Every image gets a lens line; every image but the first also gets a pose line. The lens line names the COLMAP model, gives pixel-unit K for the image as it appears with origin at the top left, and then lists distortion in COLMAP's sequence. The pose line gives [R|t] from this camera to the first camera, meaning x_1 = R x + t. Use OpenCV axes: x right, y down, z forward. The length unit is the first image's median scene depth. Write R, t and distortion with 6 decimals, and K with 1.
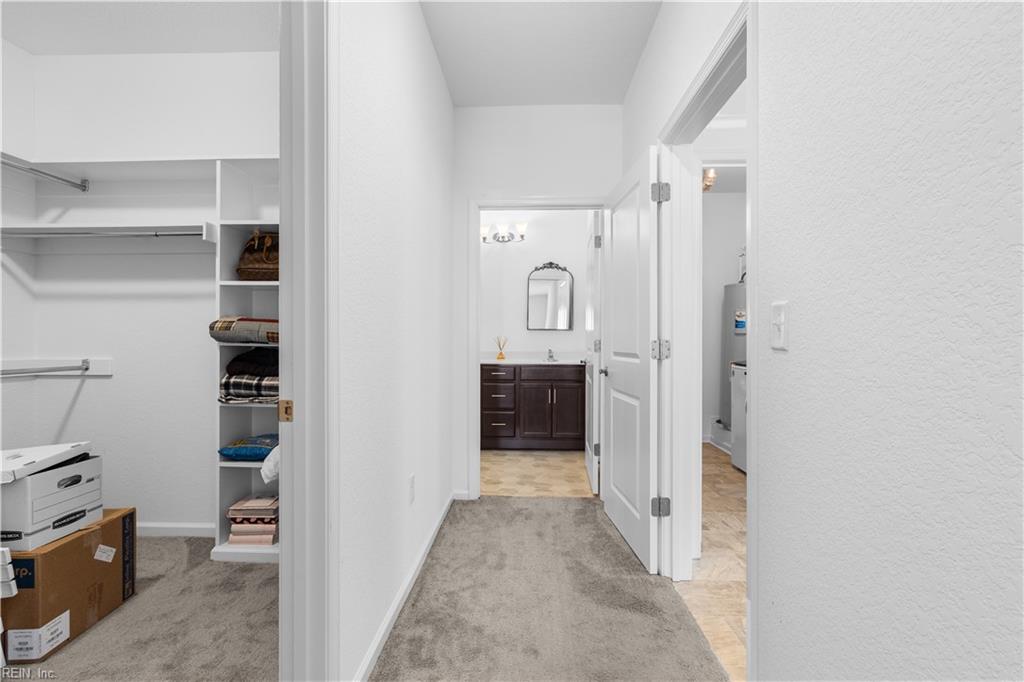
lens RADIAL K [[486.9, 0, 507.9], [0, 486.9, 337.8], [0, 0, 1]] dist [0.001253, 0.001855]
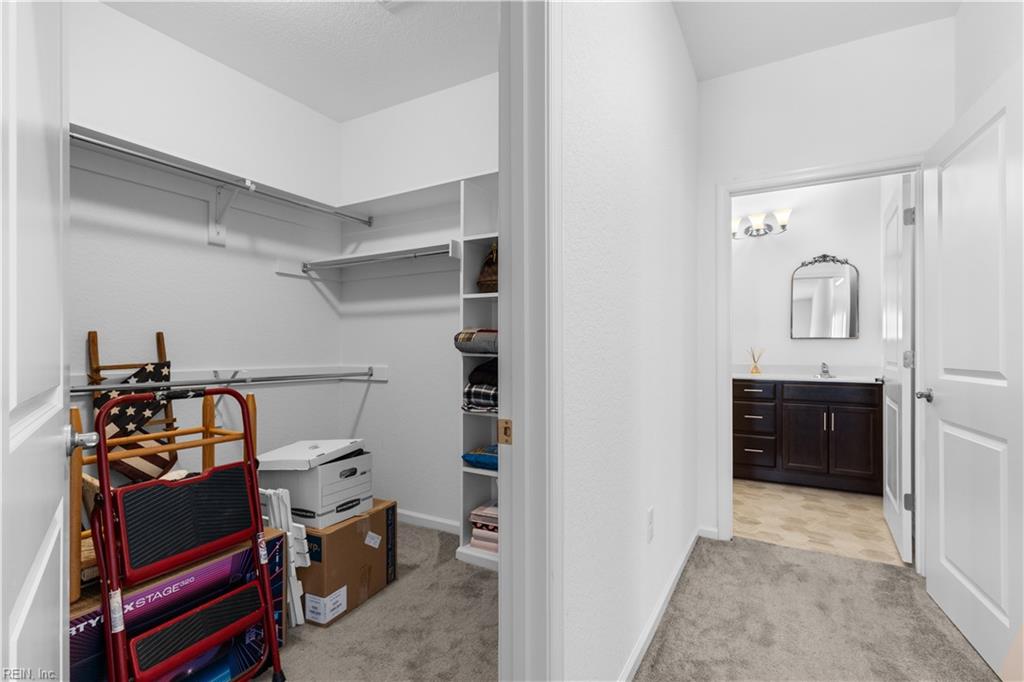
lens RADIAL K [[486.9, 0, 509.4], [0, 486.9, 346.7], [0, 0, 1]] dist [0.001253, 0.001855]
pose [[0.890370, -0.002981, -0.455227, -0.023250], [0.001185, 0.999990, -0.004231, 0.000311], [0.455235, 0.003227, 0.890365, 0.106947]]
